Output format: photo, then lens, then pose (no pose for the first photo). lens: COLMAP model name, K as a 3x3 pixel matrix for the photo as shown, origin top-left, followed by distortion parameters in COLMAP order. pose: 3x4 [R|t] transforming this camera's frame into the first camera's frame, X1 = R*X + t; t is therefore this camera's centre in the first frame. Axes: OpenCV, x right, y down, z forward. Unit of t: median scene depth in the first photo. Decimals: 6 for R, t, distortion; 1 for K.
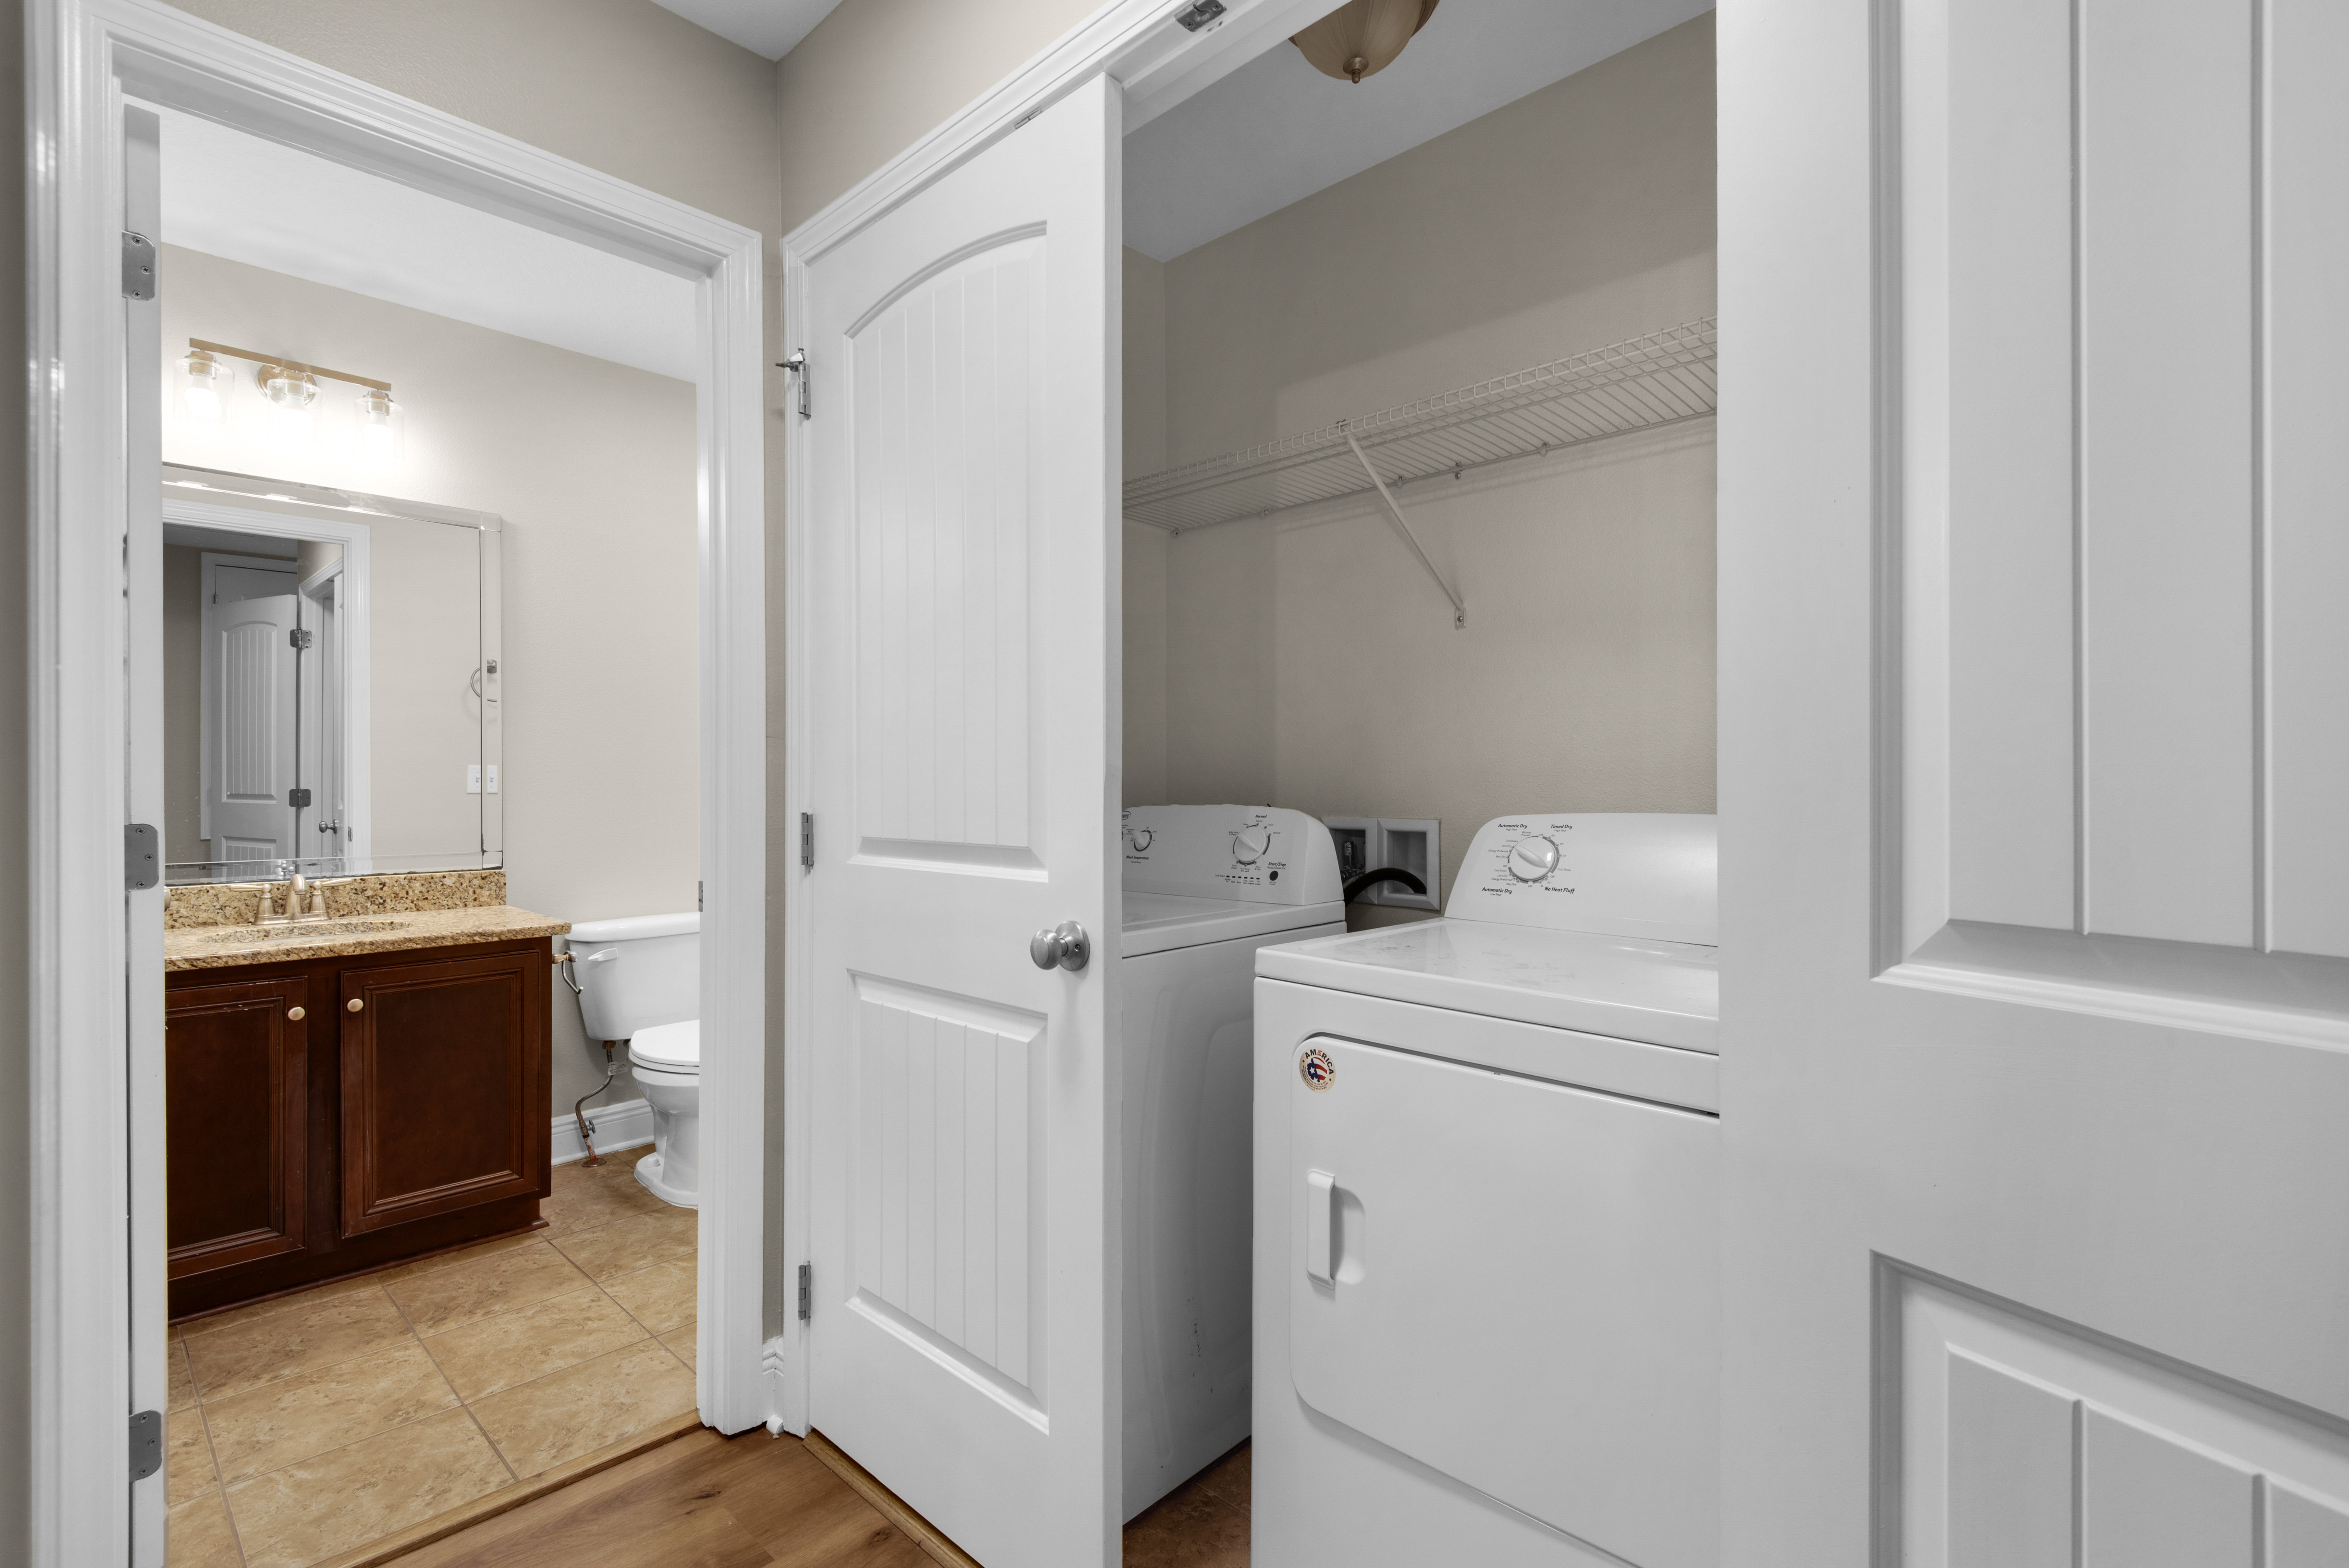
lens RADIAL K [[1069.4, 0, 1171.4], [0, 1069.4, 797.2], [0, 0, 1]] dist [0.033850, -0.019950]
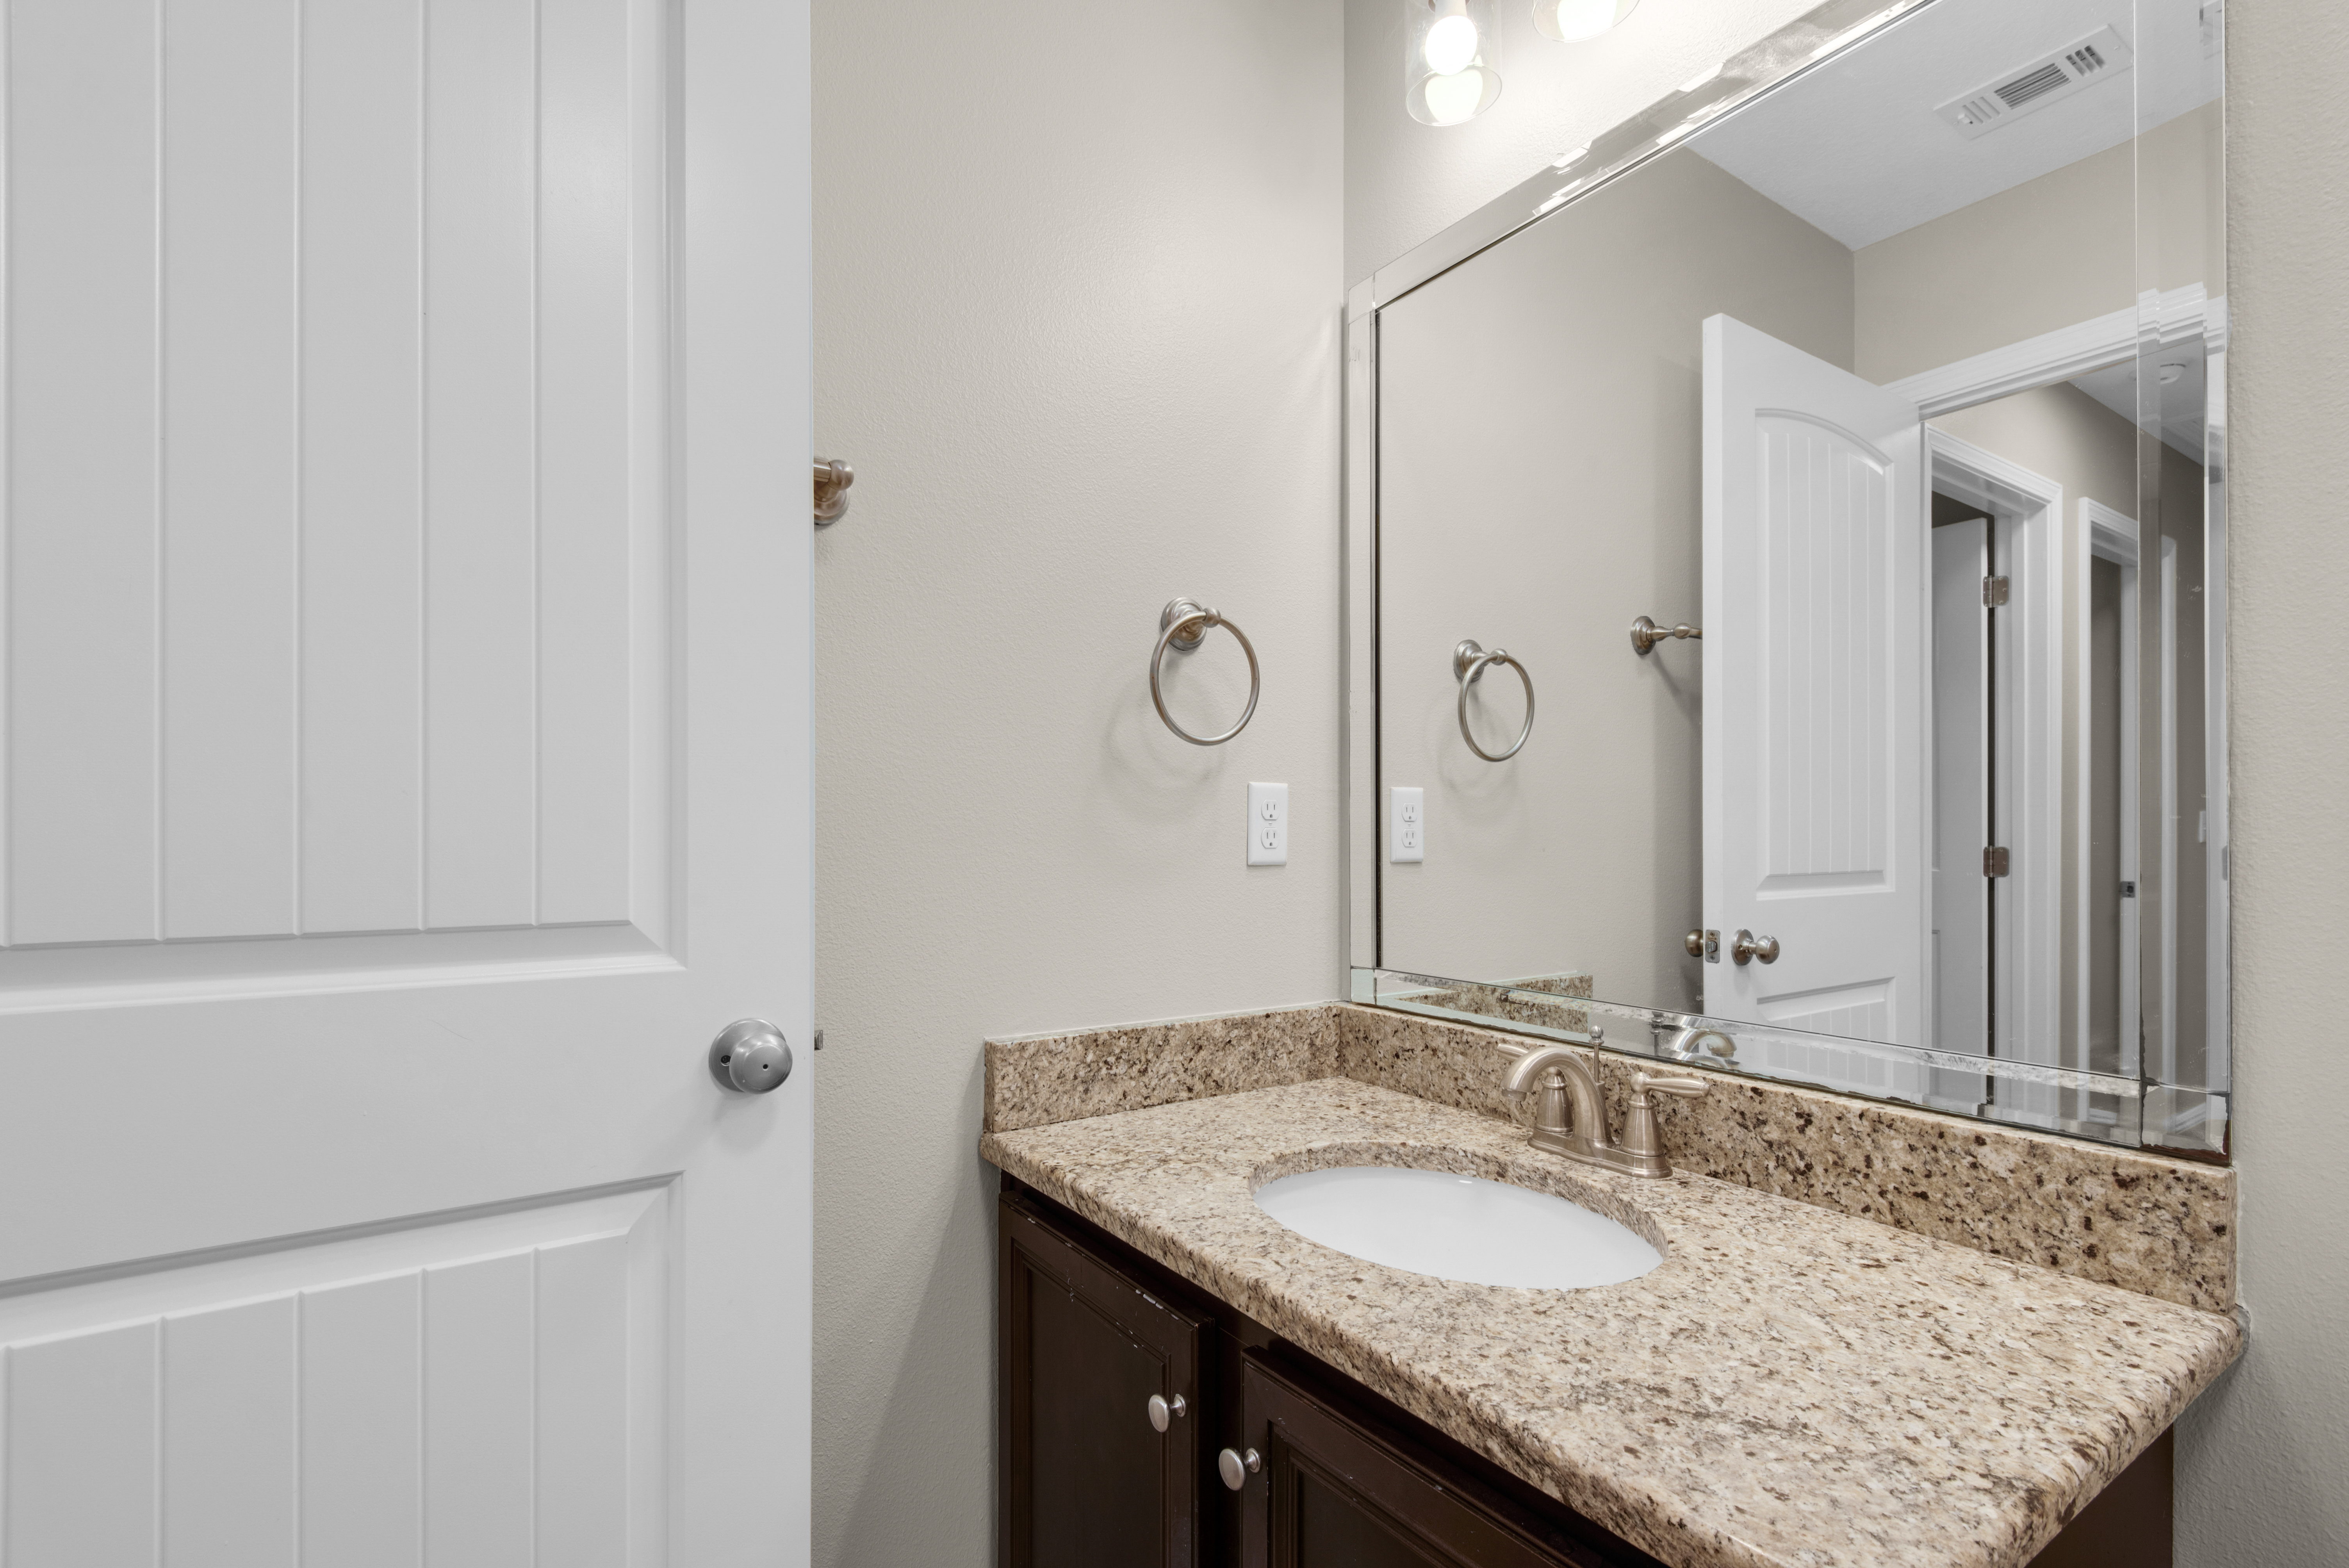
lens RADIAL K [[1078.9, 0, 1127.2], [0, 1078.9, 835.8], [0, 0, 1]] dist [-0.002130, -0.008033]
pose [[-0.238374, -0.000855, -0.971173, -0.327258], [-0.014823, 0.999886, 0.002758, -0.007085], [0.971060, 0.015053, -0.238360, 0.831421]]
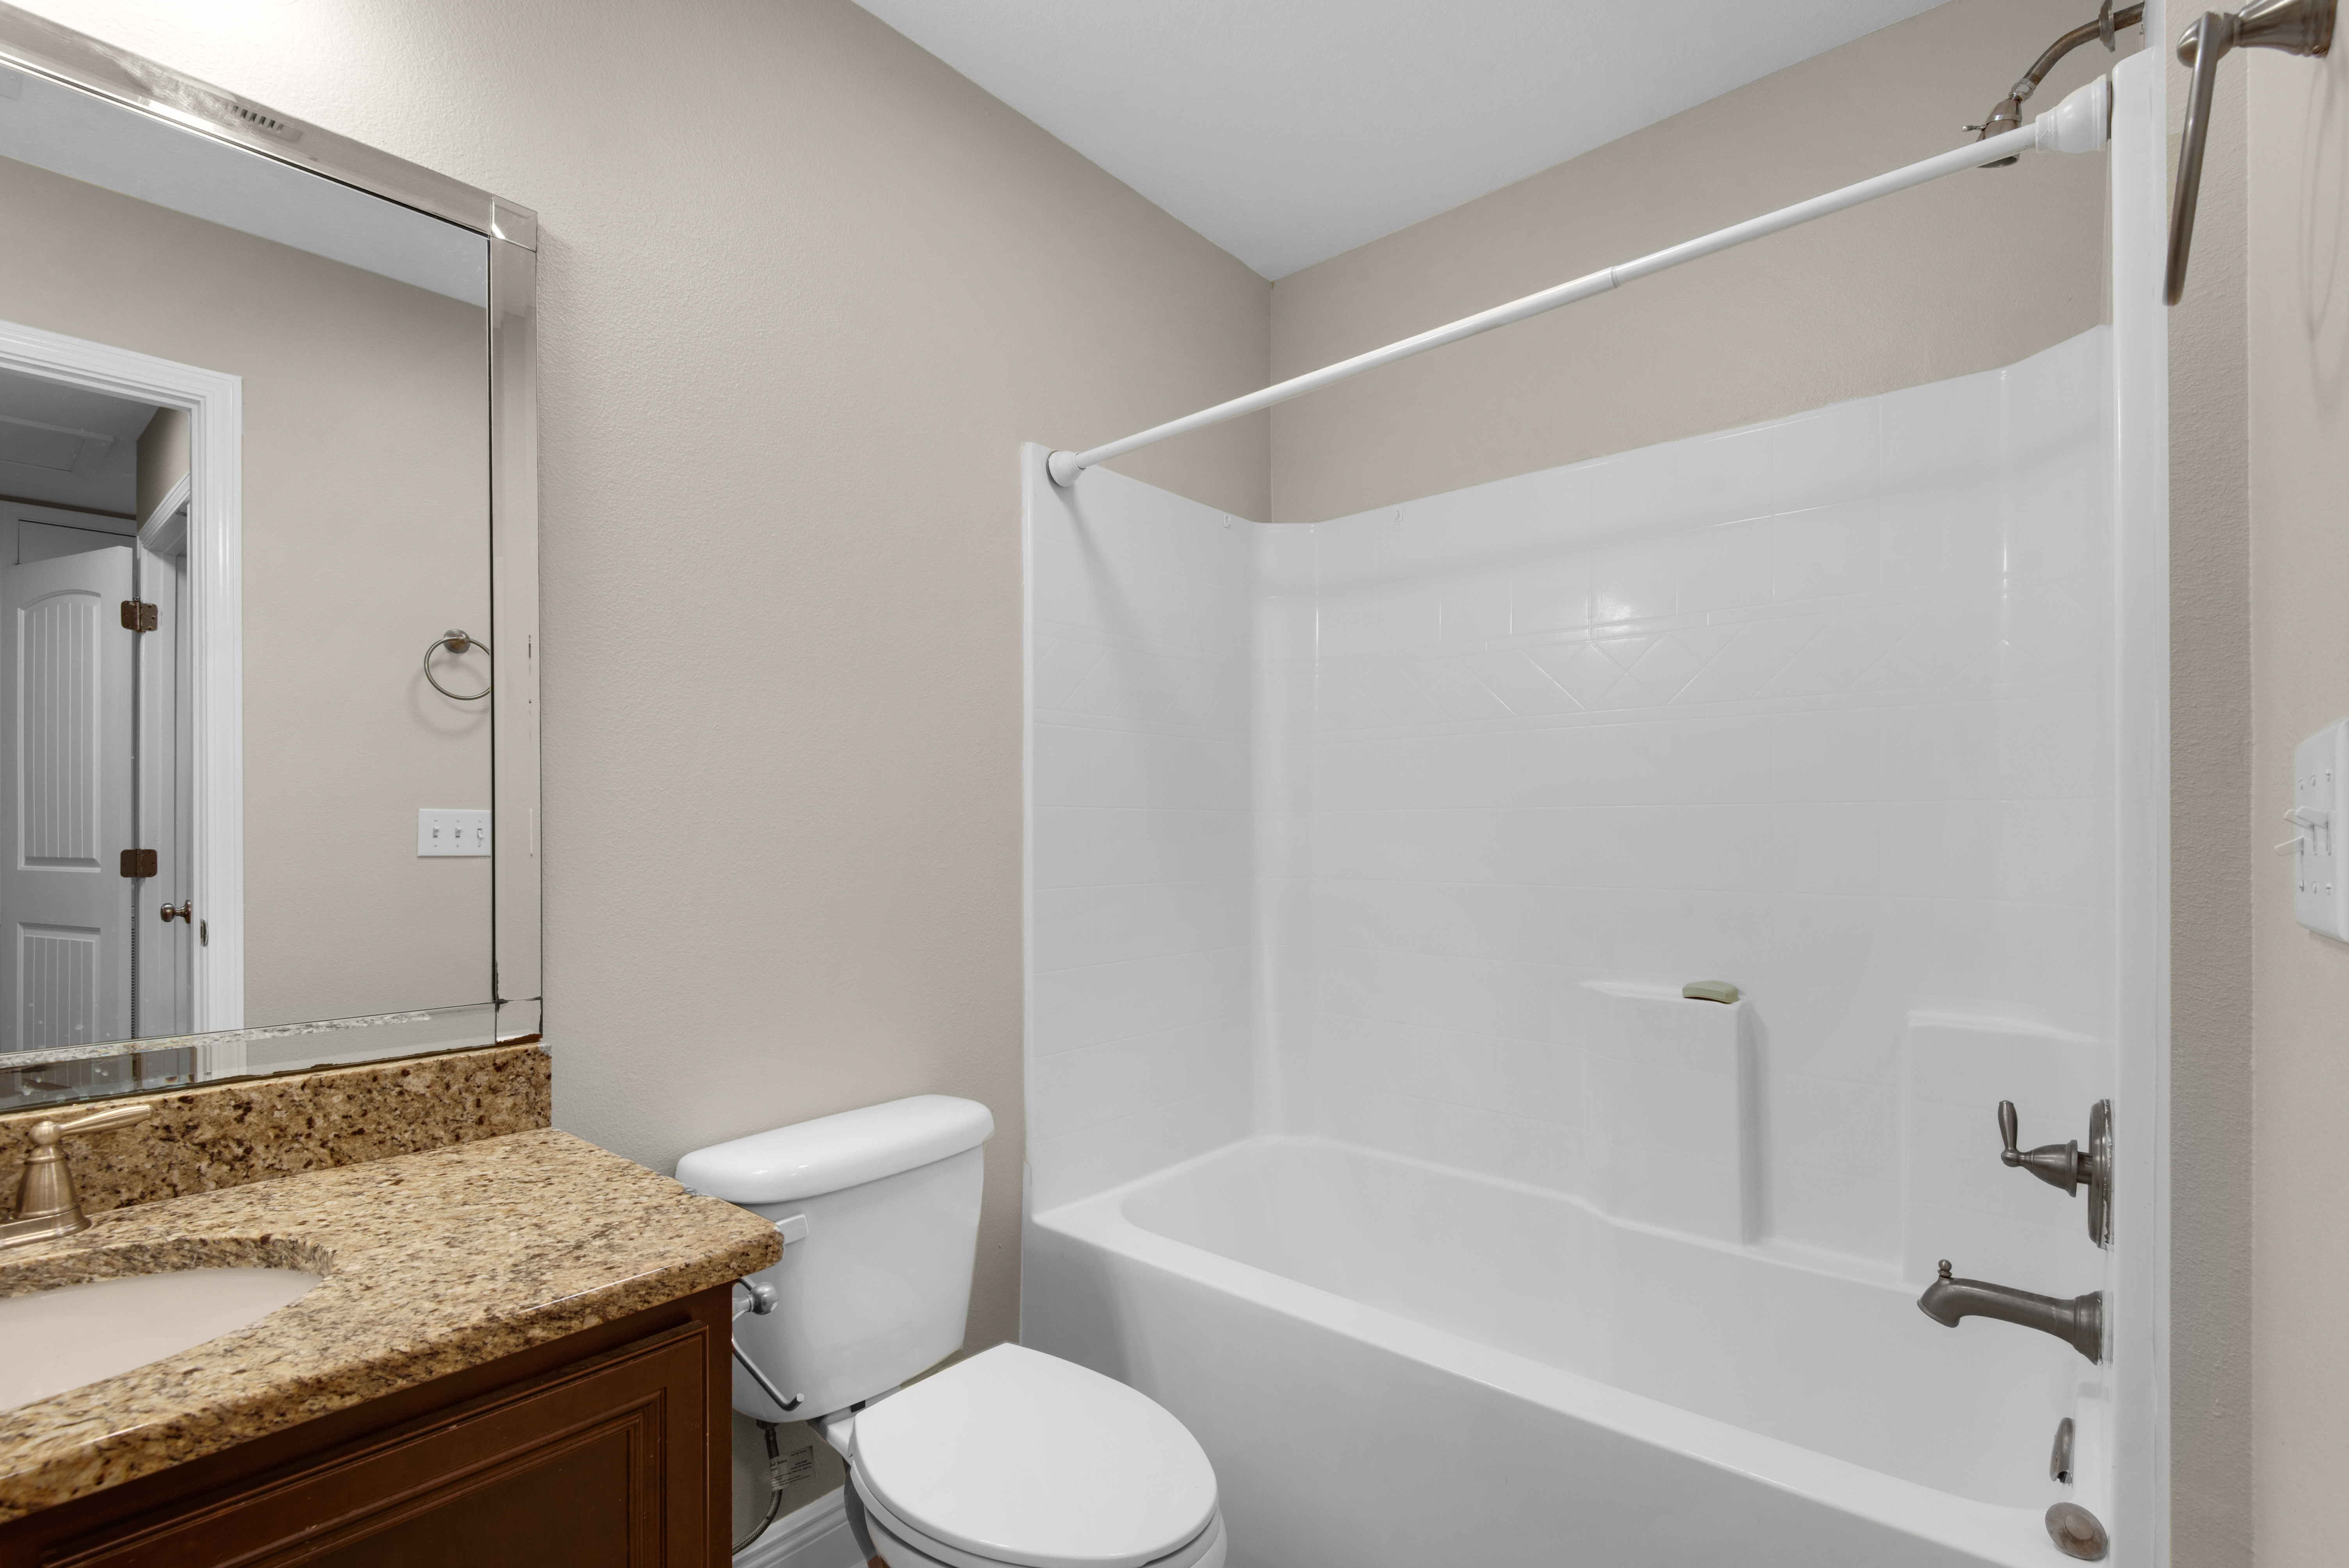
lens RADIAL K [[1091.7, 0, 1176.4], [0, 1091.7, 836.7], [0, 0, 1]] dist [0.002015, -0.000408]
pose [[0.998459, -0.007837, 0.054947, -0.403290], [0.008313, 0.999930, -0.008432, -0.008036], [-0.054877, 0.008875, 0.998454, 0.571773]]
